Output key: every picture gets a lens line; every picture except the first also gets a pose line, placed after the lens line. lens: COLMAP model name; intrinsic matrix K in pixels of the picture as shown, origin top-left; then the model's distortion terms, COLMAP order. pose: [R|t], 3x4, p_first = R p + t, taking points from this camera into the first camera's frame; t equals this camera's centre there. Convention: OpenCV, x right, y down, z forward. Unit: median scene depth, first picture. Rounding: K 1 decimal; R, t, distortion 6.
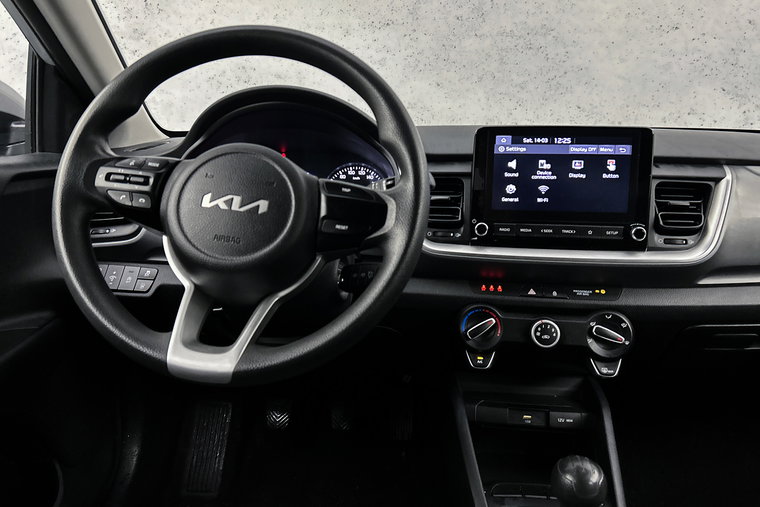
lens RADIAL K [[572.2, 0, 371.2], [0, 572.2, 253.5], [0, 0, 1]] dist [0.046917, -0.062456]
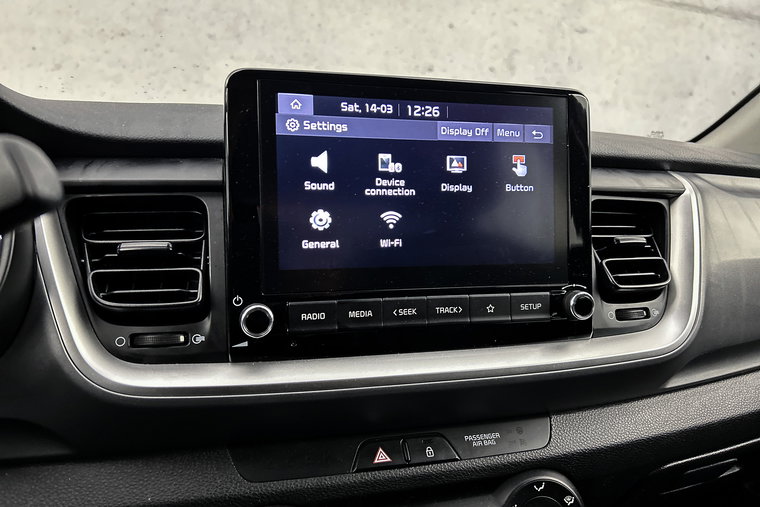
lens RADIAL K [[576.8, 0, 376.7], [0, 576.8, 249.9], [0, 0, 1]] dist [0.068717, -0.099226]
pose [[0.919217, -0.042102, 0.391494, 0.114437], [0.072867, 0.995283, -0.064055, -0.060297], [-0.386951, 0.087408, 0.917948, 0.598640]]
